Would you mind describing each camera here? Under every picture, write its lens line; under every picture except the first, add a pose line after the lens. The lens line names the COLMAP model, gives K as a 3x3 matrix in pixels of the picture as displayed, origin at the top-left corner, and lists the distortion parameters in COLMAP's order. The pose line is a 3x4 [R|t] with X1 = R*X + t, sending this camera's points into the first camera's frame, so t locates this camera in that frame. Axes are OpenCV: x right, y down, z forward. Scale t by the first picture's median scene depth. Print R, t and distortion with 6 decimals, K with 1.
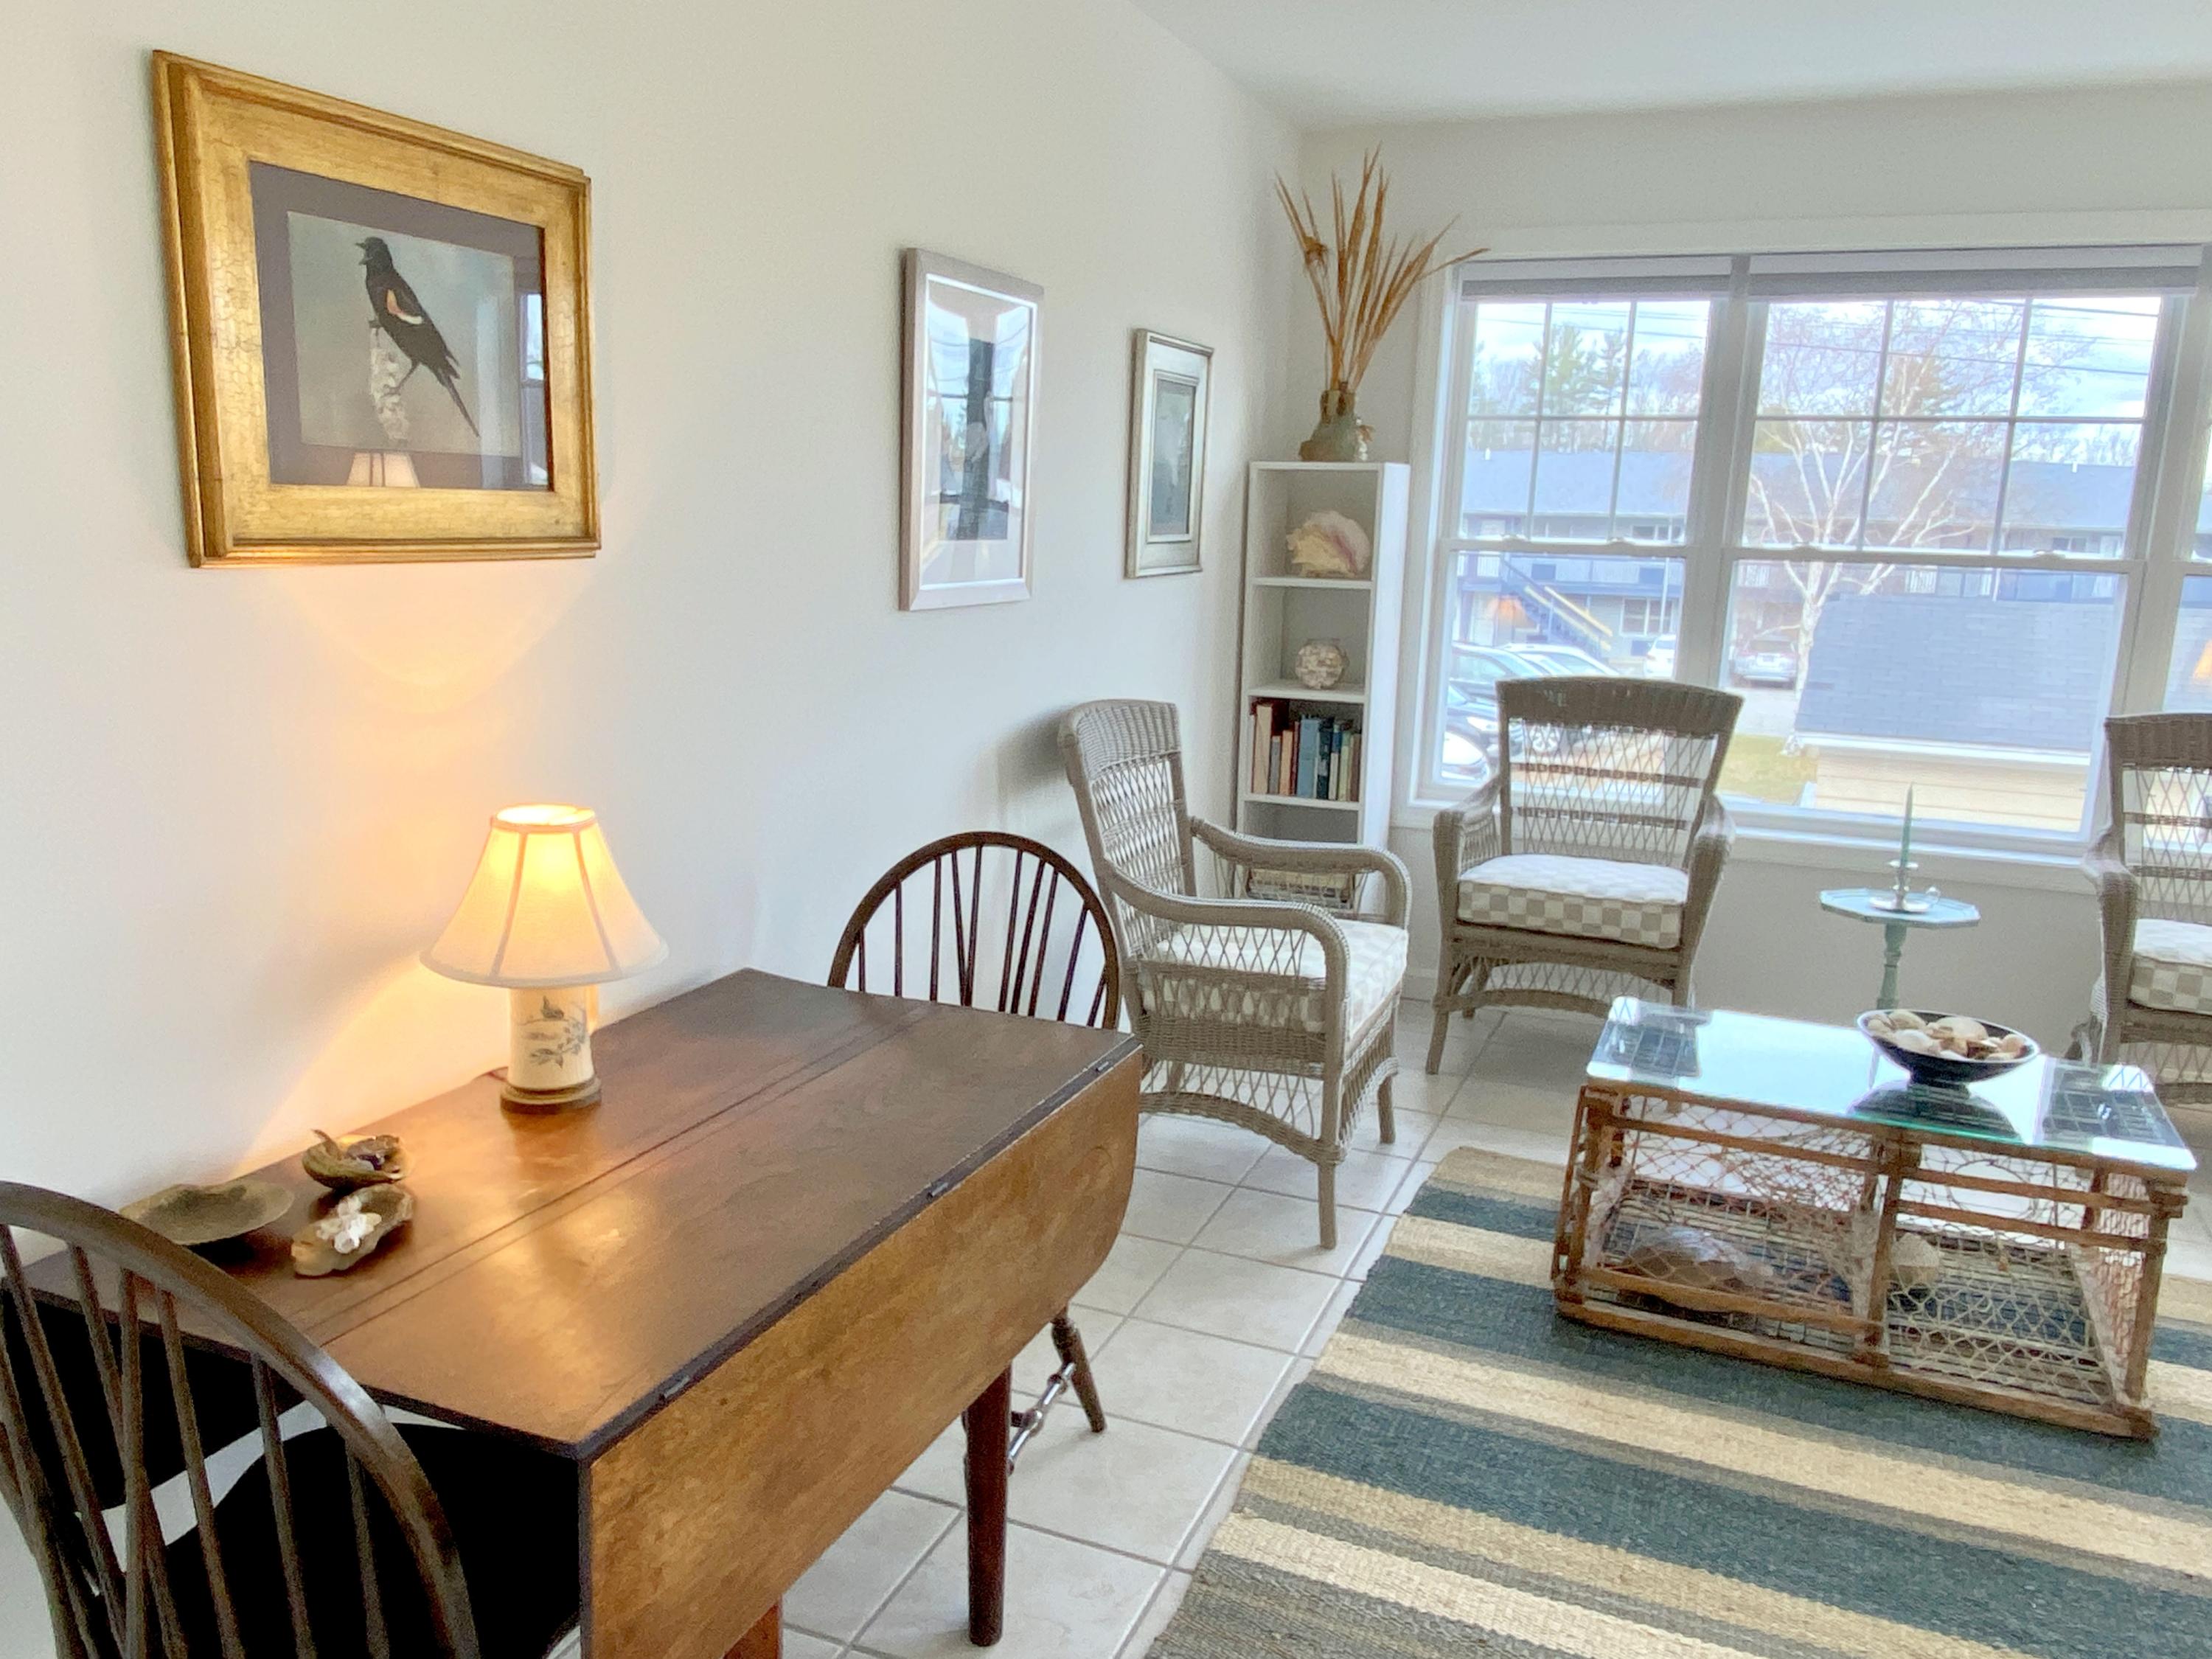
lens RADIAL K [[1625.7, 0, 1106.0], [0, 1625.7, 829.5], [0, 0, 1]] dist [0.001949, 0.000831]
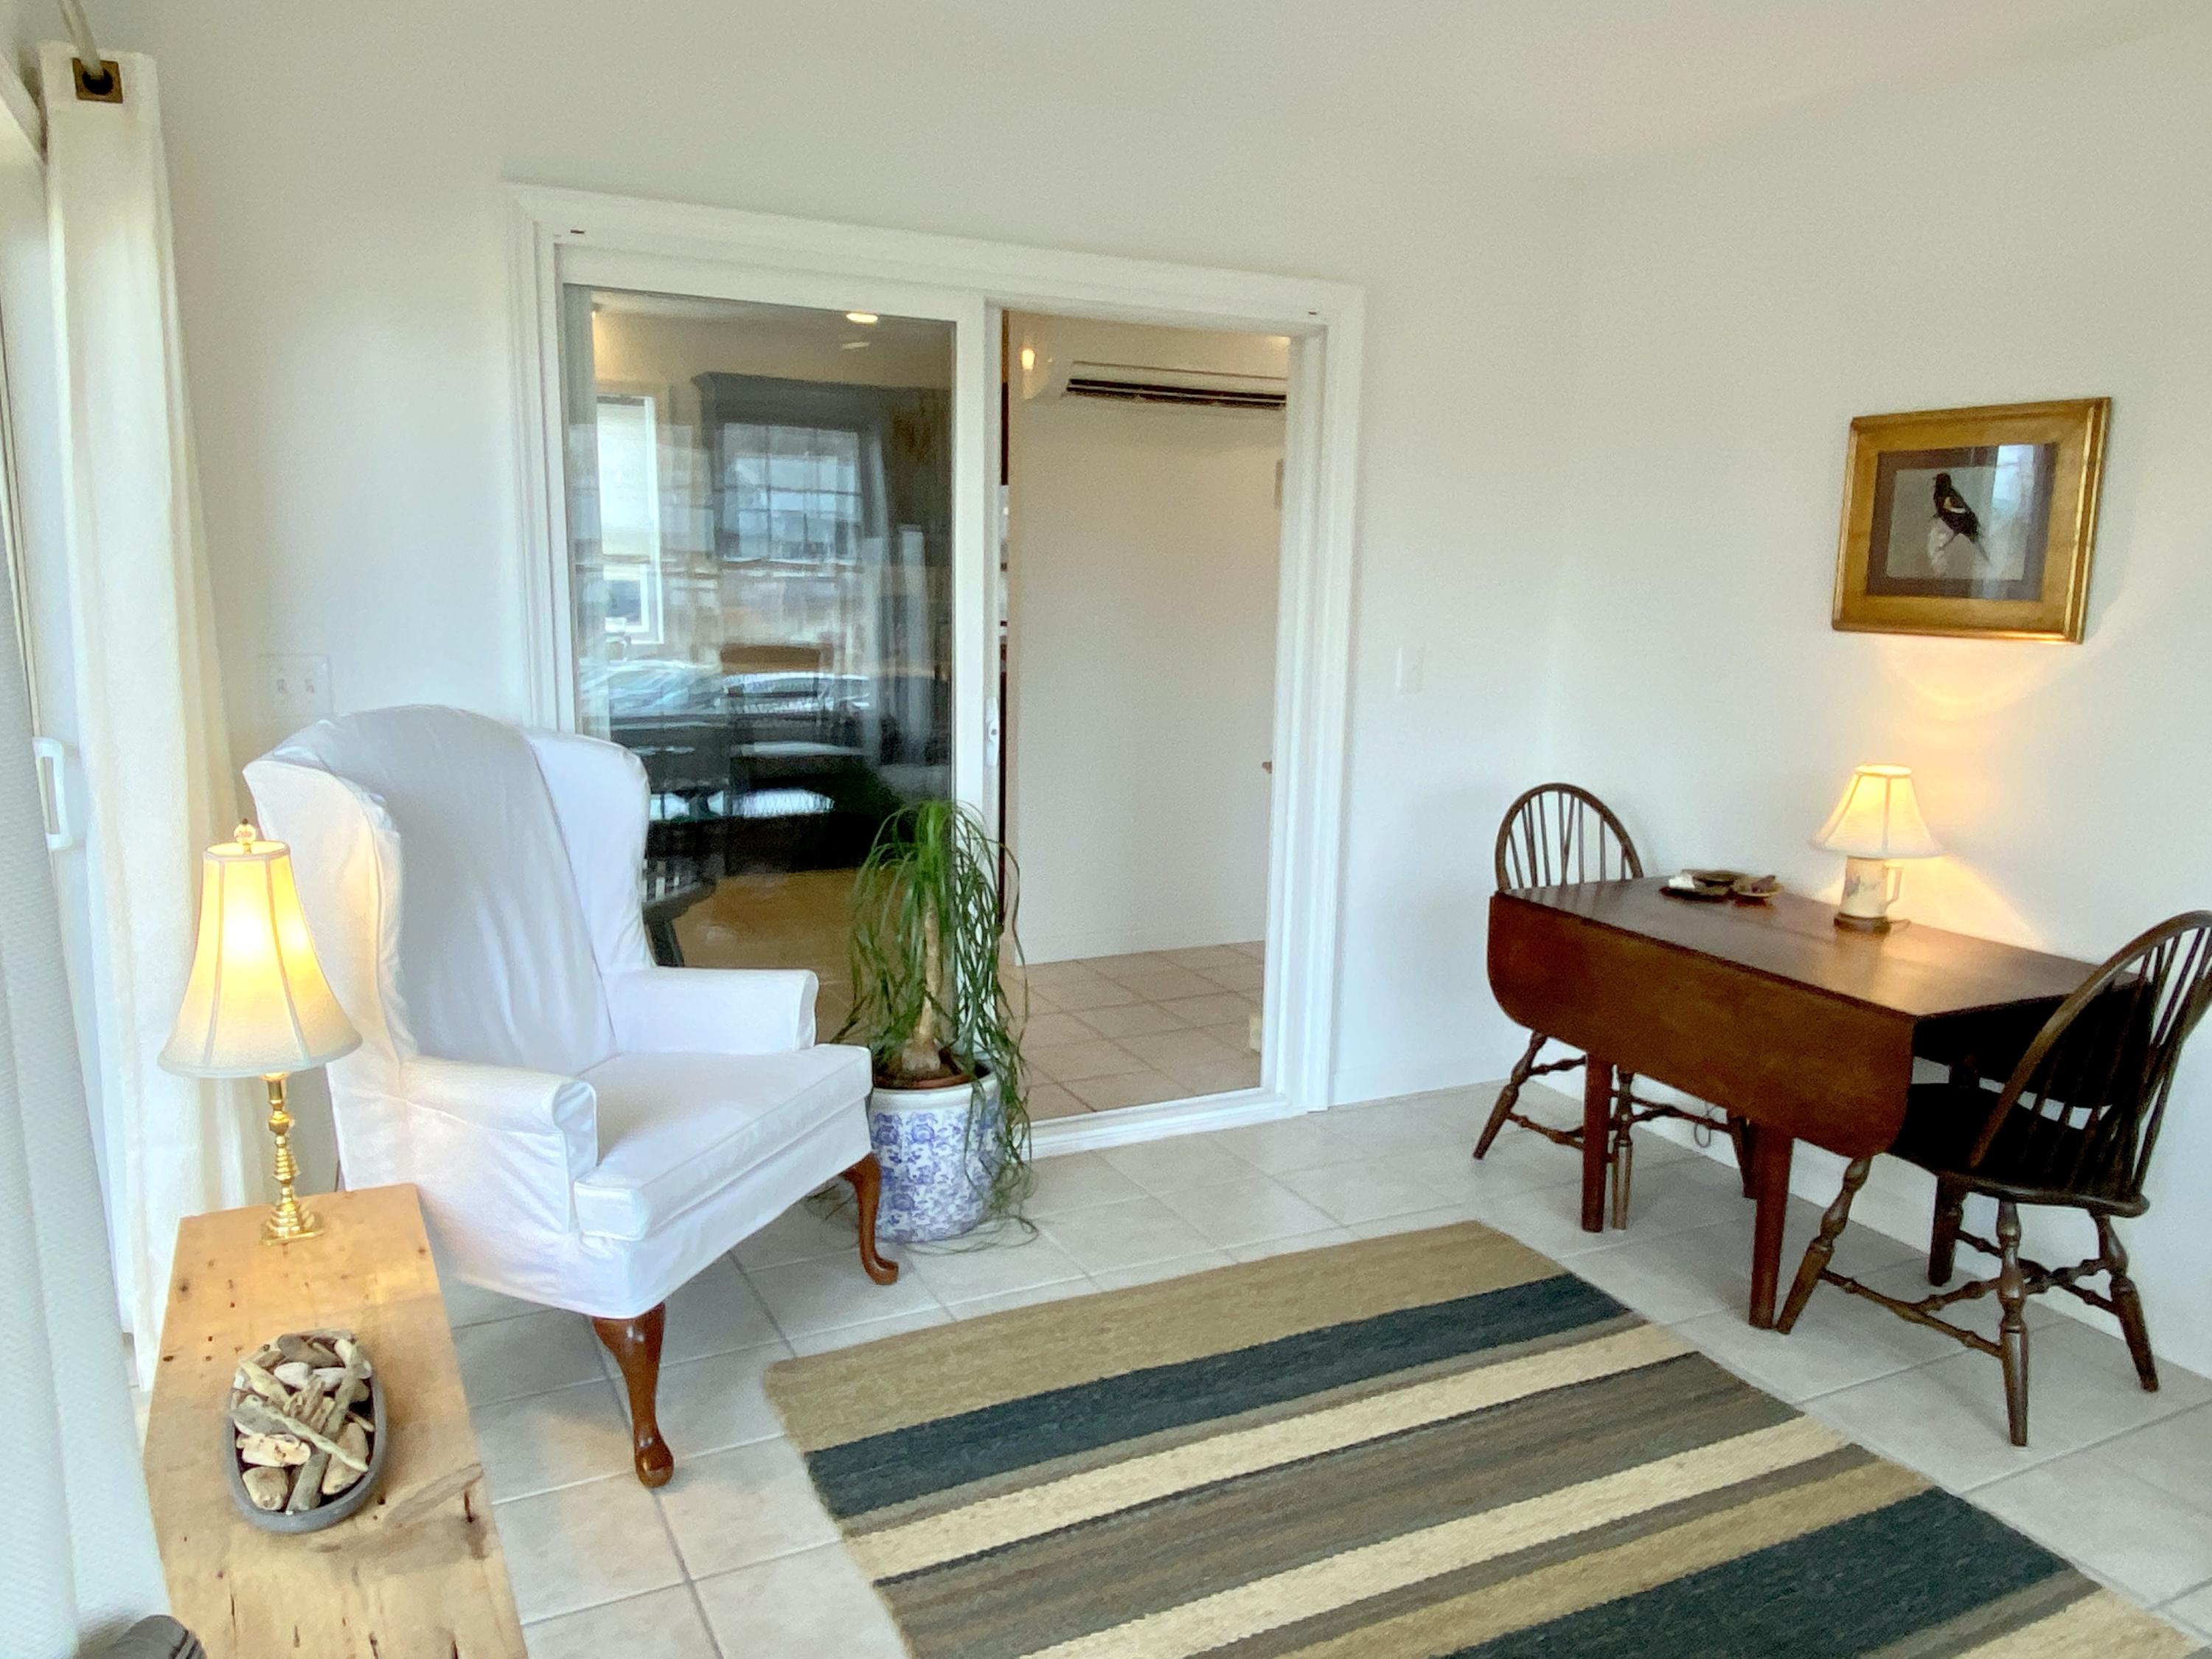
lens RADIAL K [[1625.7, 0, 1106.0], [0, 1625.7, 829.5], [0, 0, 1]] dist [0.001949, 0.000831]
pose [[-0.646097, 0.082114, -0.758825, 1.700566], [-0.191677, 0.944879, 0.265449, -0.279432], [0.738795, 0.316955, -0.594745, 1.531885]]
